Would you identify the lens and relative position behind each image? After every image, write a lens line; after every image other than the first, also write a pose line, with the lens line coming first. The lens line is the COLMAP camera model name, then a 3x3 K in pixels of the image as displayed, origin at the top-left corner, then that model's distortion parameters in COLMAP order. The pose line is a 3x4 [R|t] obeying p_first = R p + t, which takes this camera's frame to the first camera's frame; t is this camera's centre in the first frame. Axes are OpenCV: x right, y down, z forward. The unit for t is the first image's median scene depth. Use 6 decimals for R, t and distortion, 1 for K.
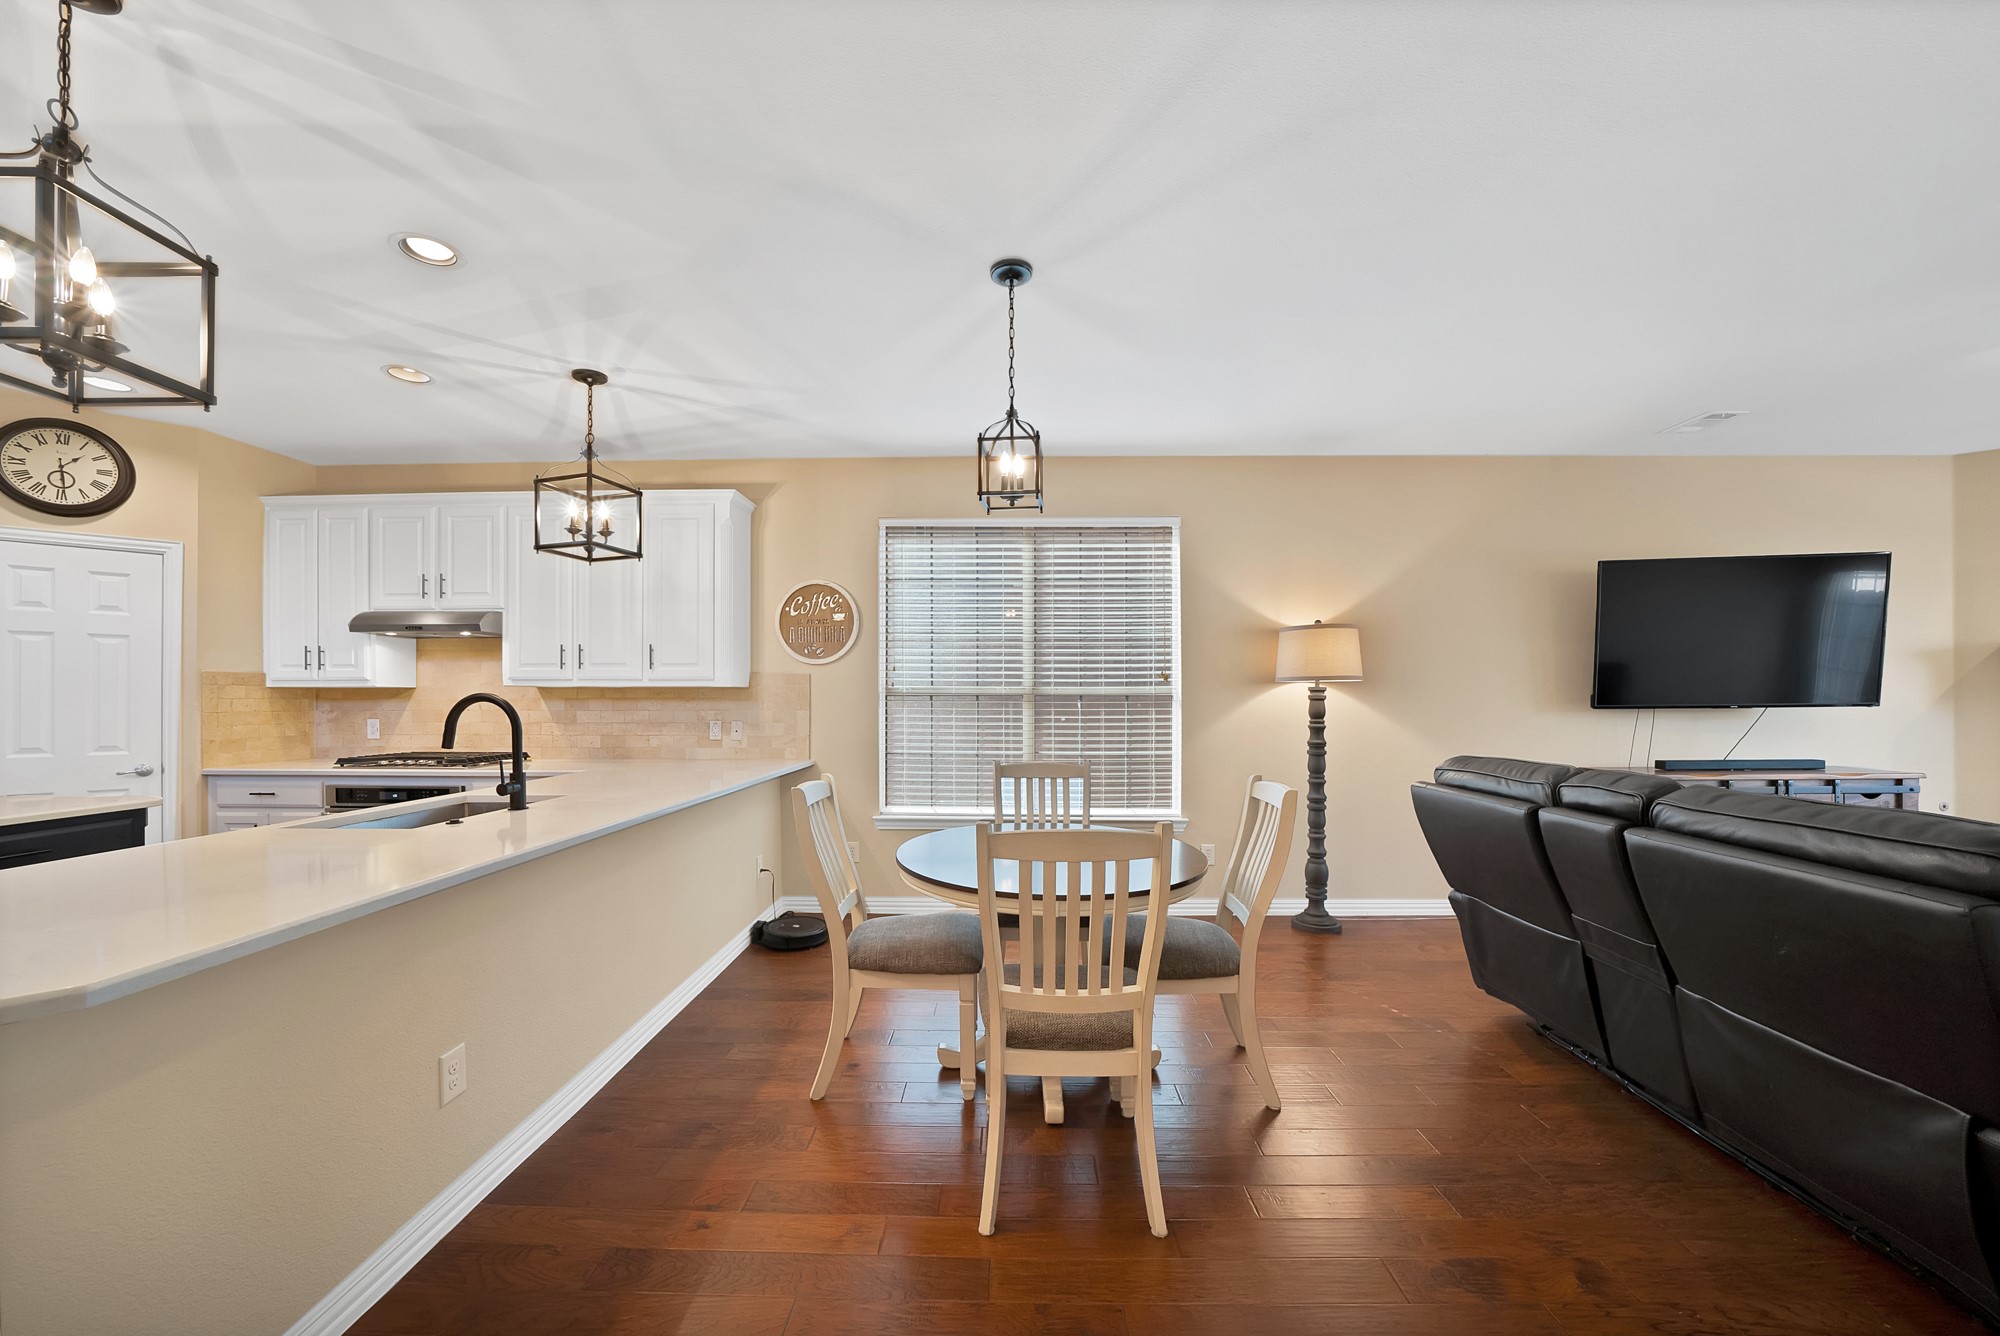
lens RADIAL K [[719.3, 0, 1010.2], [0, 719.3, 699.7], [0, 0, 1]] dist [-0.025573, 0.002651]
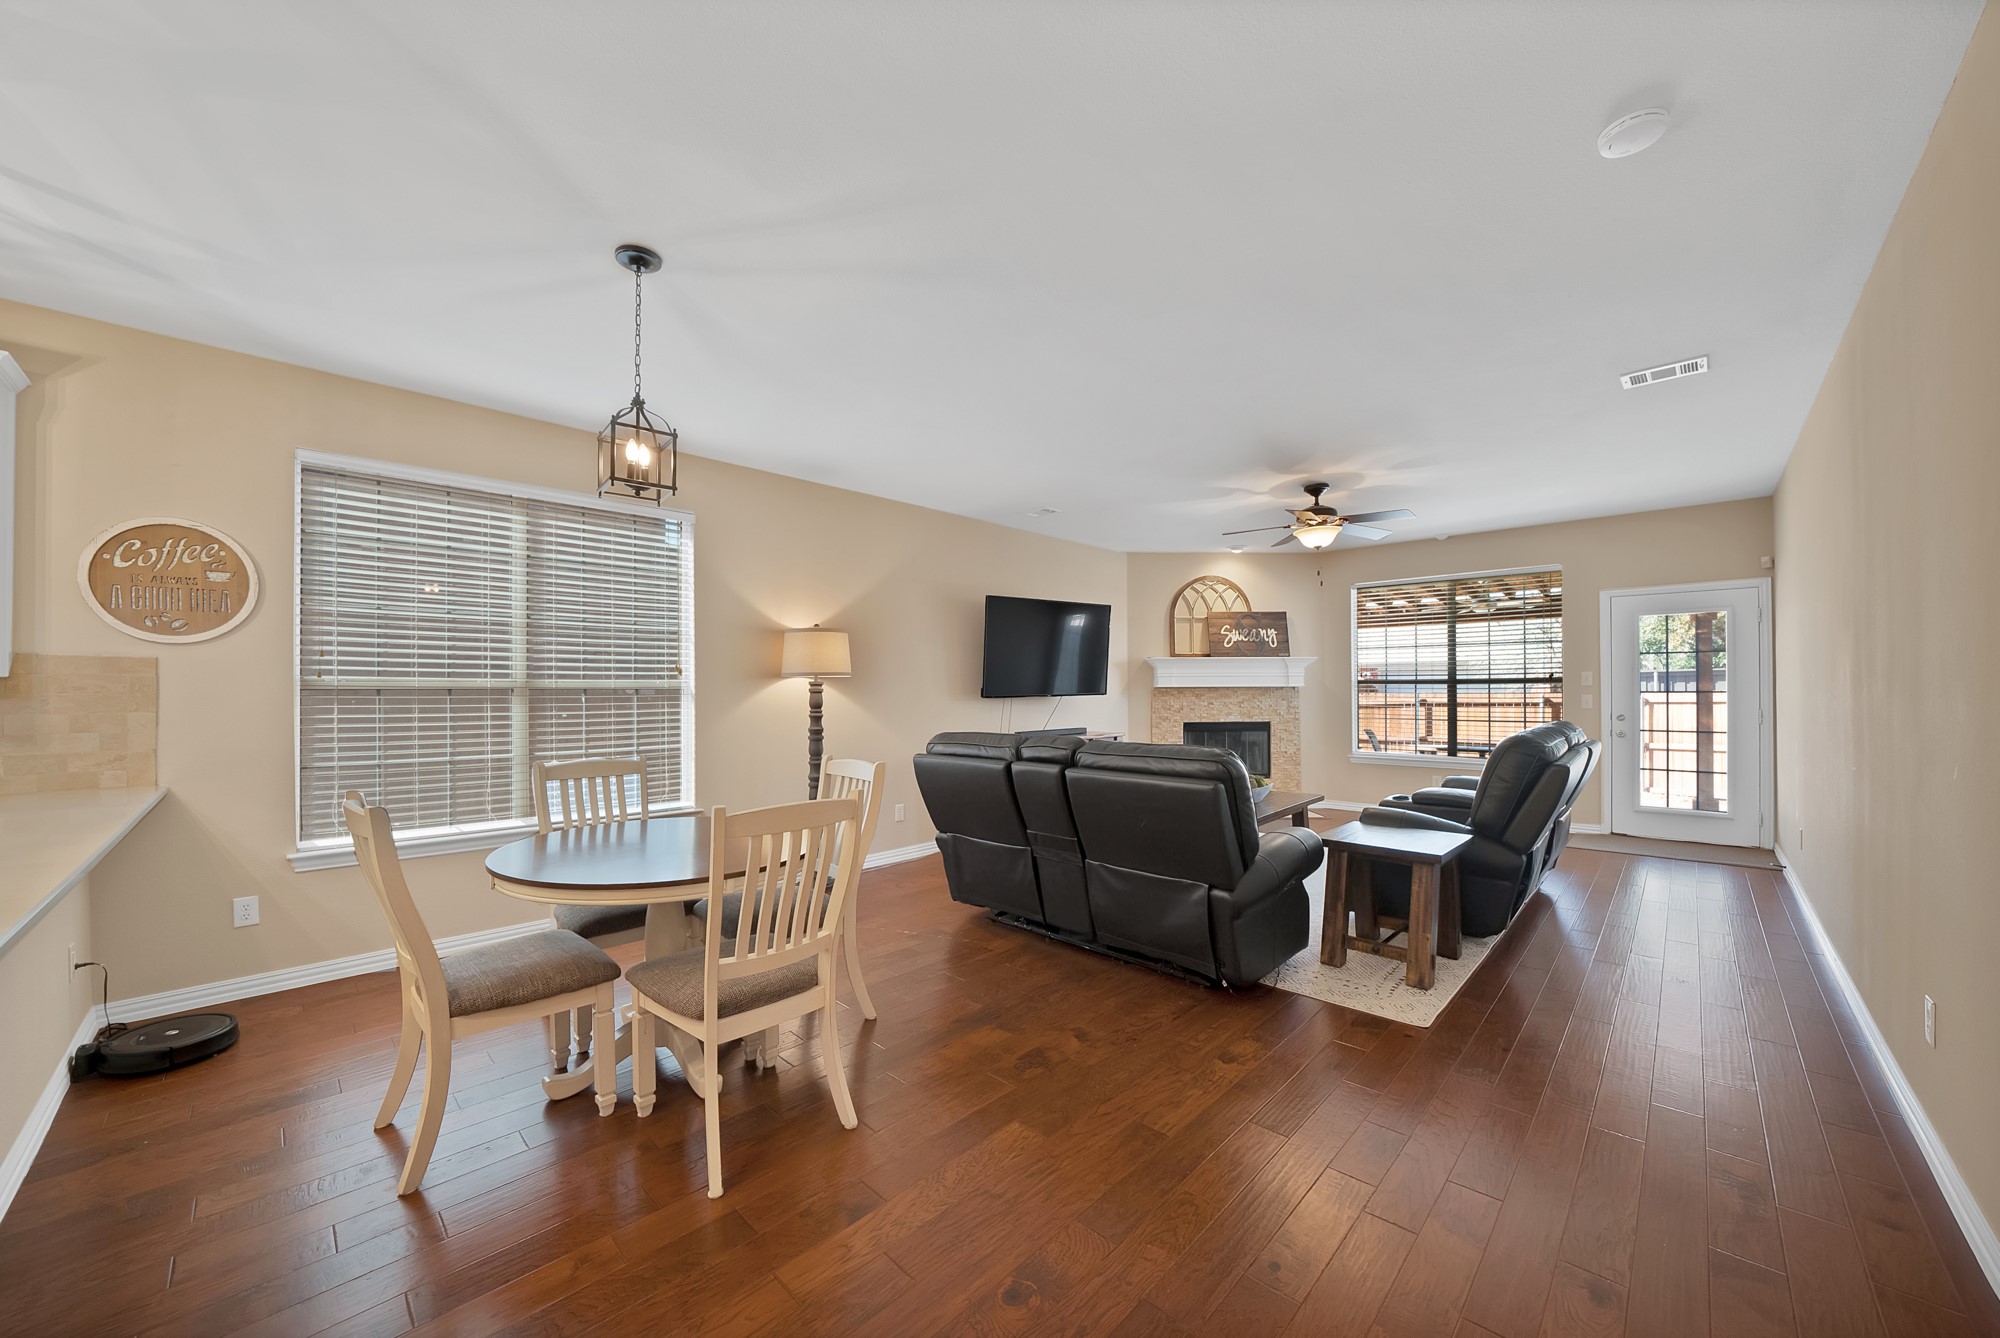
lens RADIAL K [[719.3, 0, 1004.4], [0, 719.3, 686.1], [0, 0, 1]] dist [-0.025573, 0.002651]
pose [[0.681213, 0.001483, 0.732083, -0.238973], [0.005942, 0.999954, -0.007555, 0.000468], [-0.732061, 0.009497, 0.681173, -0.019720]]
